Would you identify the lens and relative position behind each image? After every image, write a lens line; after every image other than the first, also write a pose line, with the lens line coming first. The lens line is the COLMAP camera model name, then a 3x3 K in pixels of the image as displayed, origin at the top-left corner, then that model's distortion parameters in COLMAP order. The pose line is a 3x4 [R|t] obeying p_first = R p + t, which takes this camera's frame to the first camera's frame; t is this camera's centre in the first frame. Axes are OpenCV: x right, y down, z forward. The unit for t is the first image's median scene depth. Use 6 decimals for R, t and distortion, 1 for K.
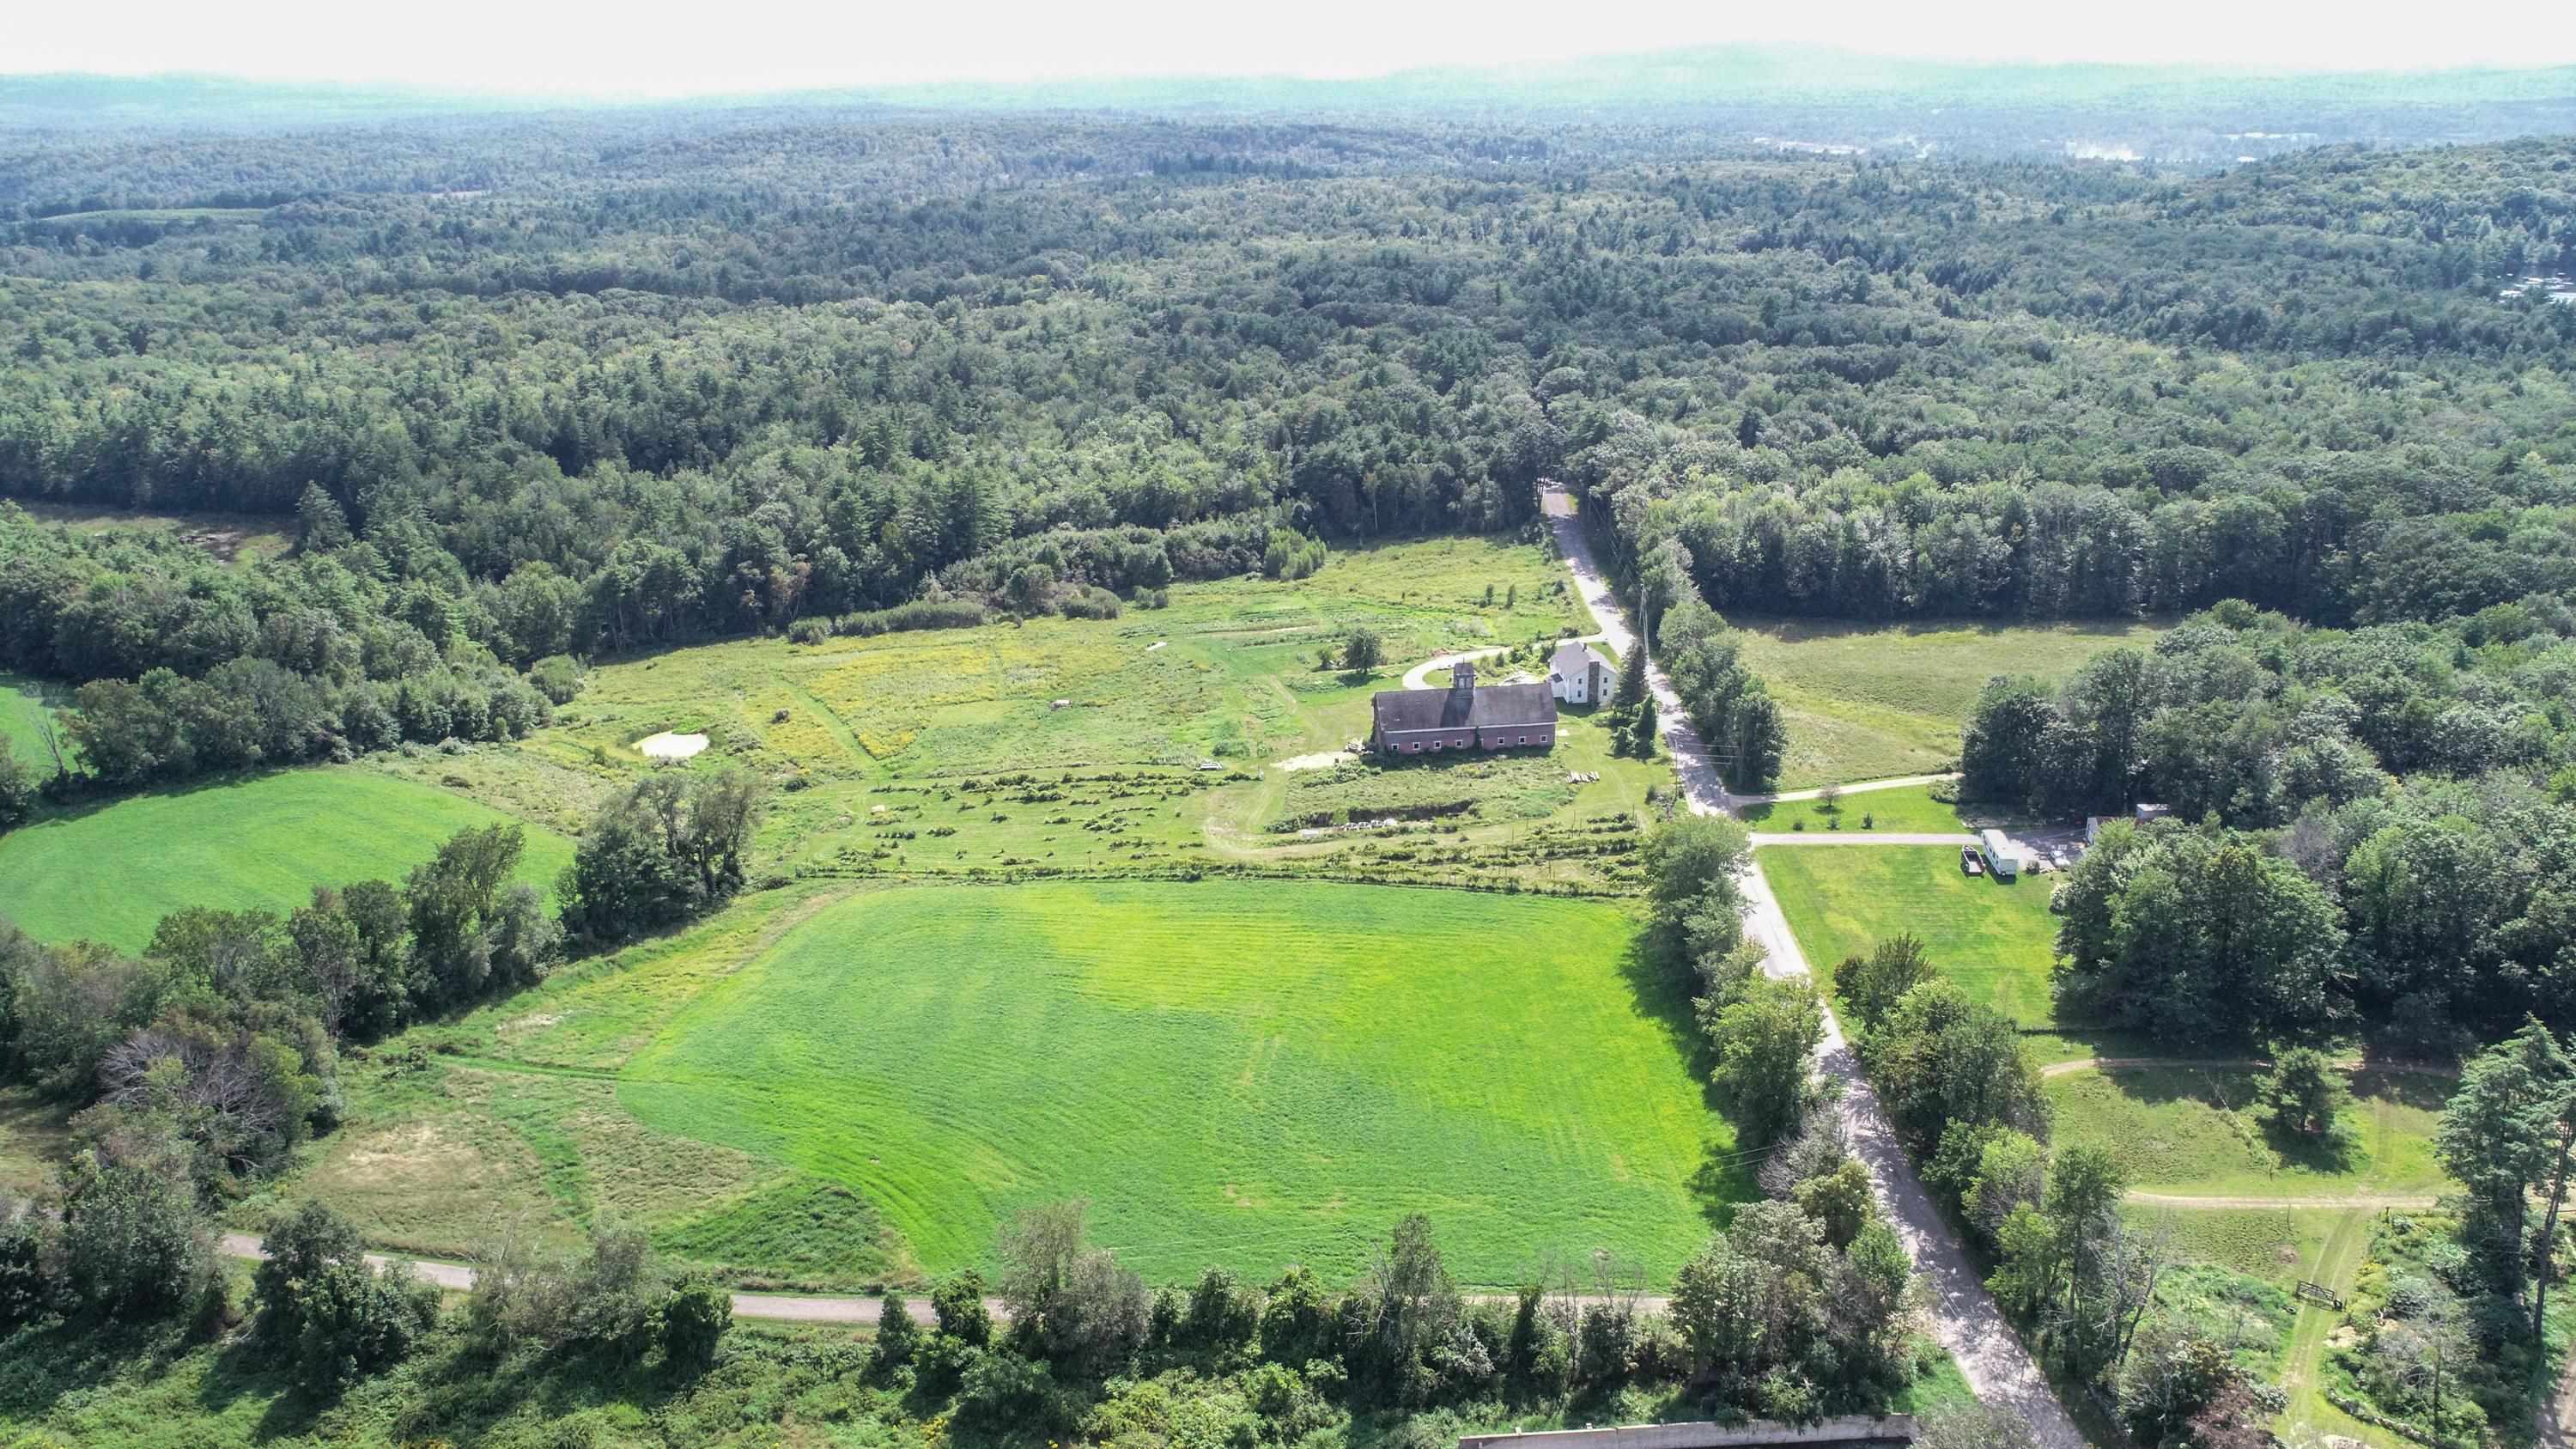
lens RADIAL K [[1788.4, 0, 1279.5], [0, 1788.4, 725.5], [0, 0, 1]] dist [-0.002649, -0.000556]
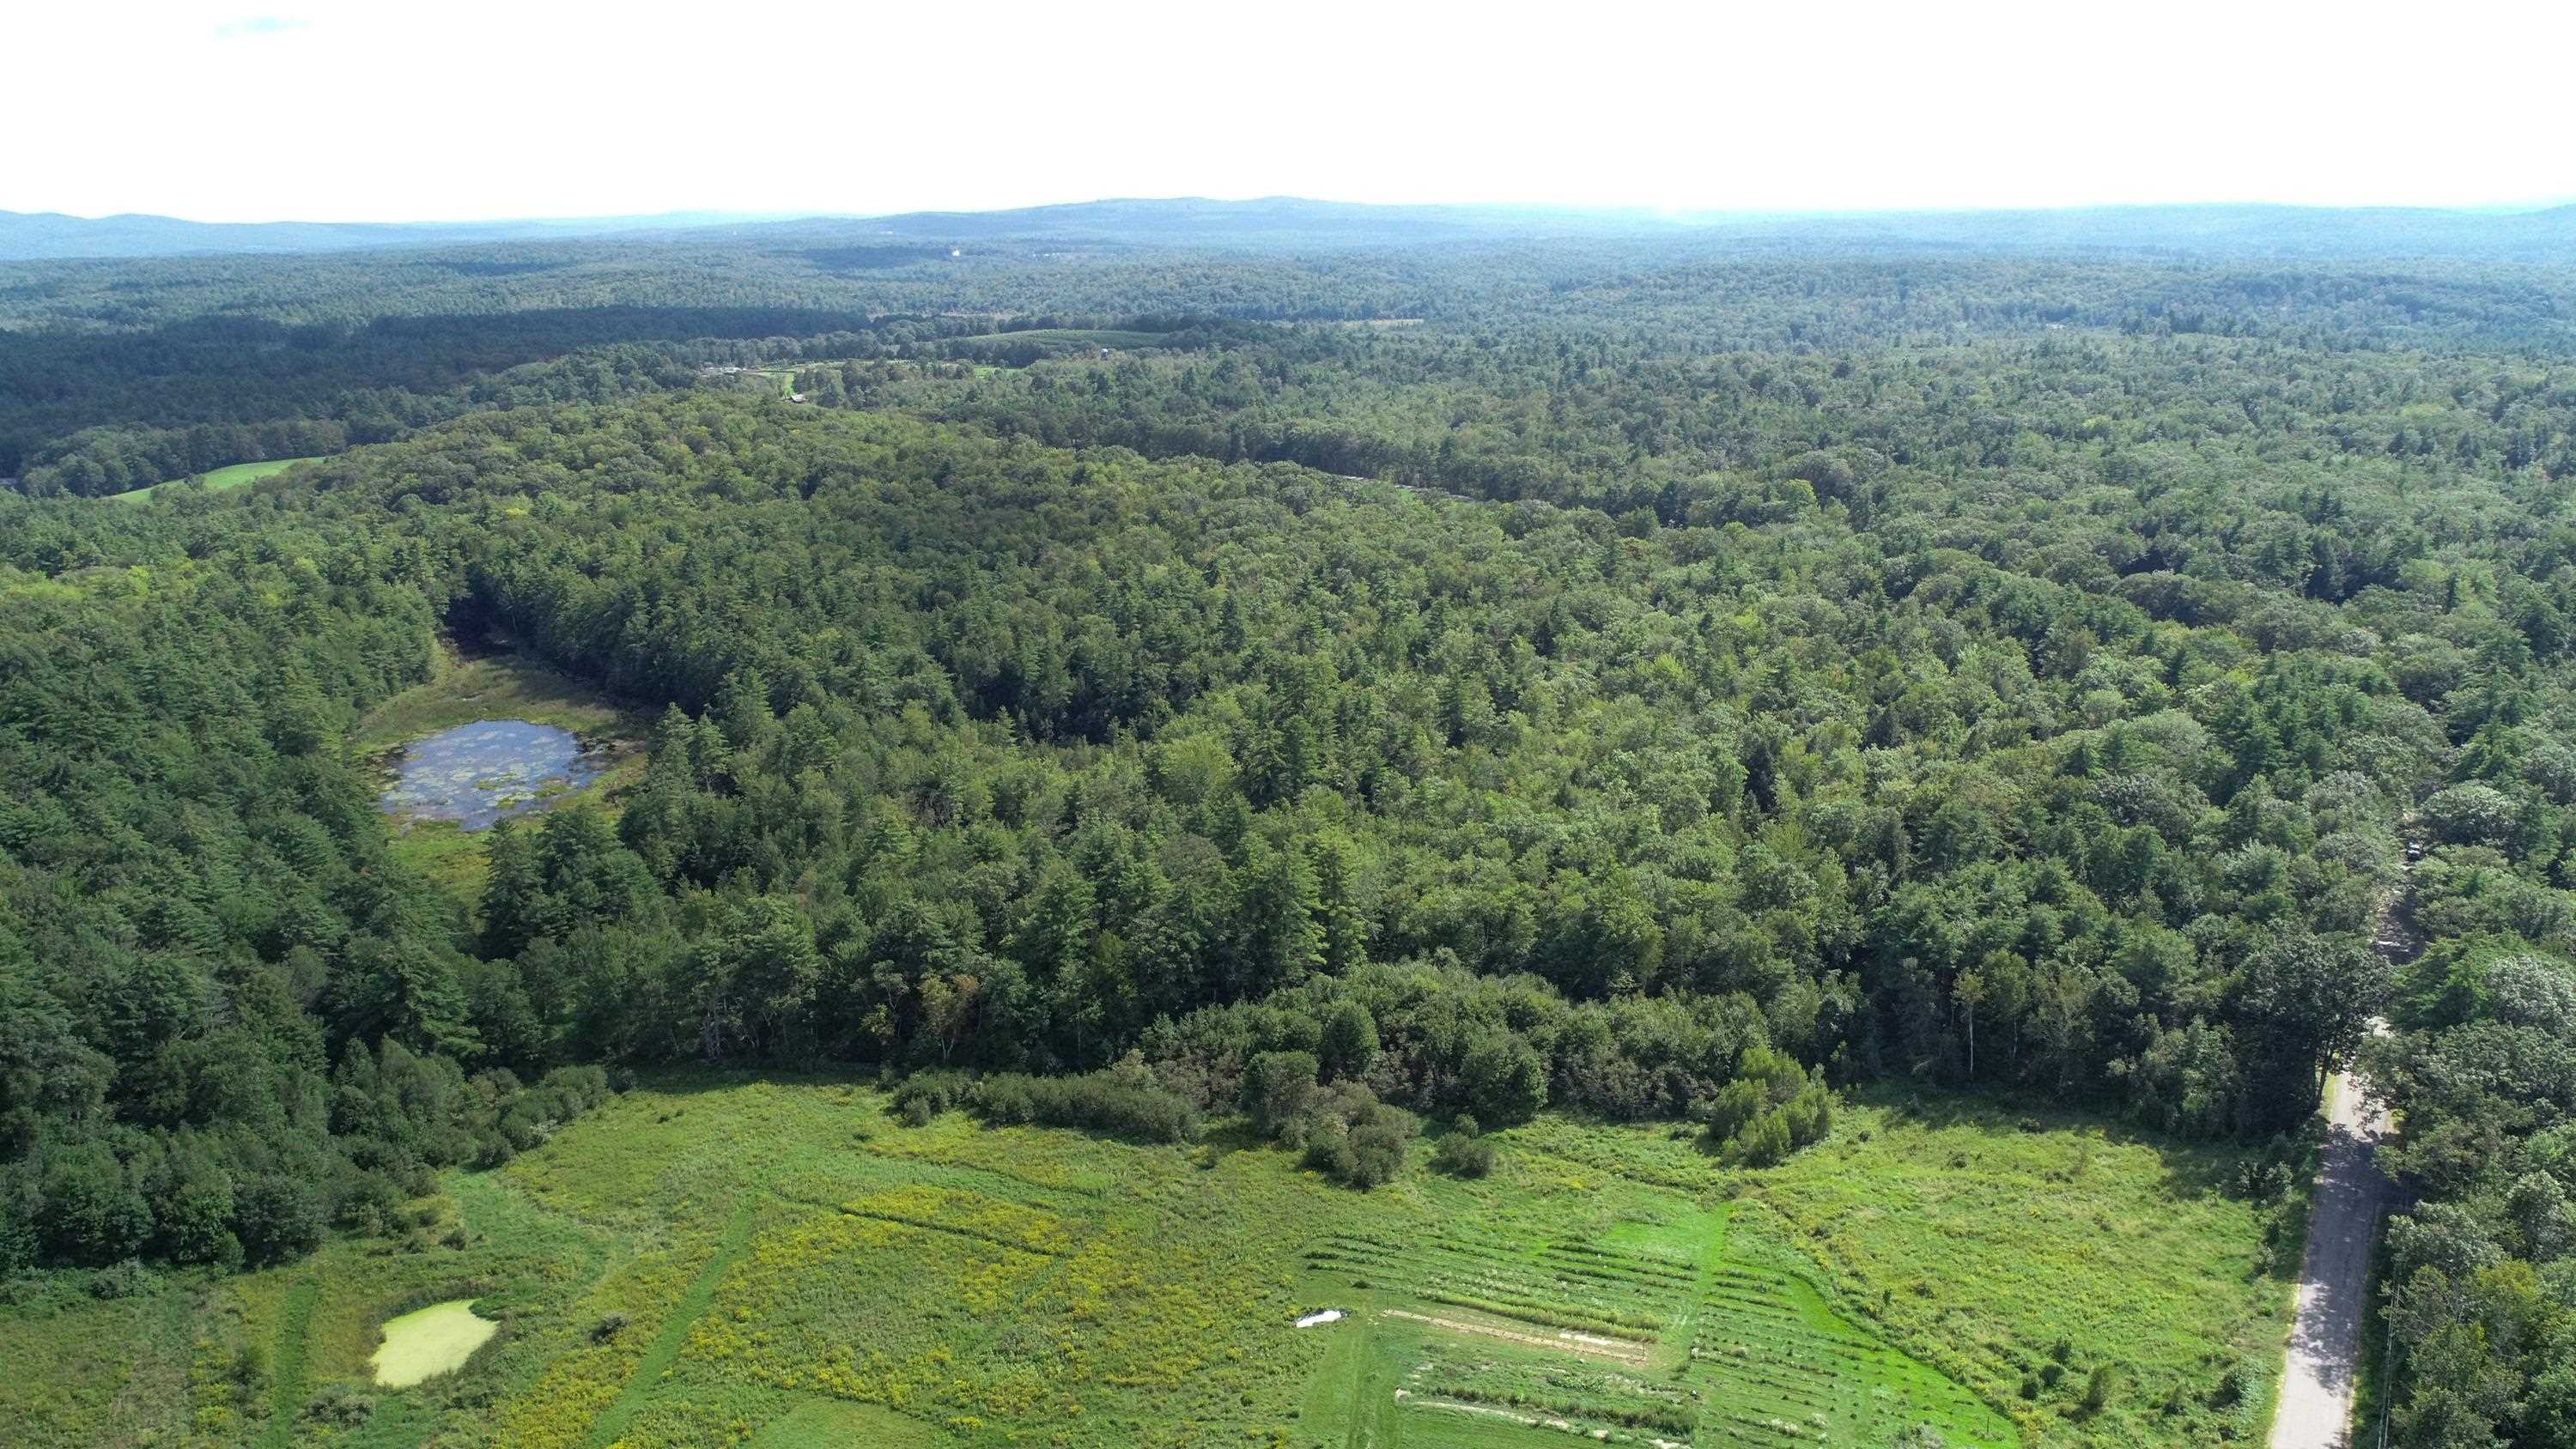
lens RADIAL K [[1865.4, 0, 1288.0], [0, 1865.4, 724.5], [0, 0, 1]] dist [-0.000242, -0.003583]
pose [[0.869316, 0.139876, -0.474051, 0.133366], [-0.176420, 0.983753, -0.033249, -0.164439], [0.461699, 0.112536, 0.879869, 0.407192]]
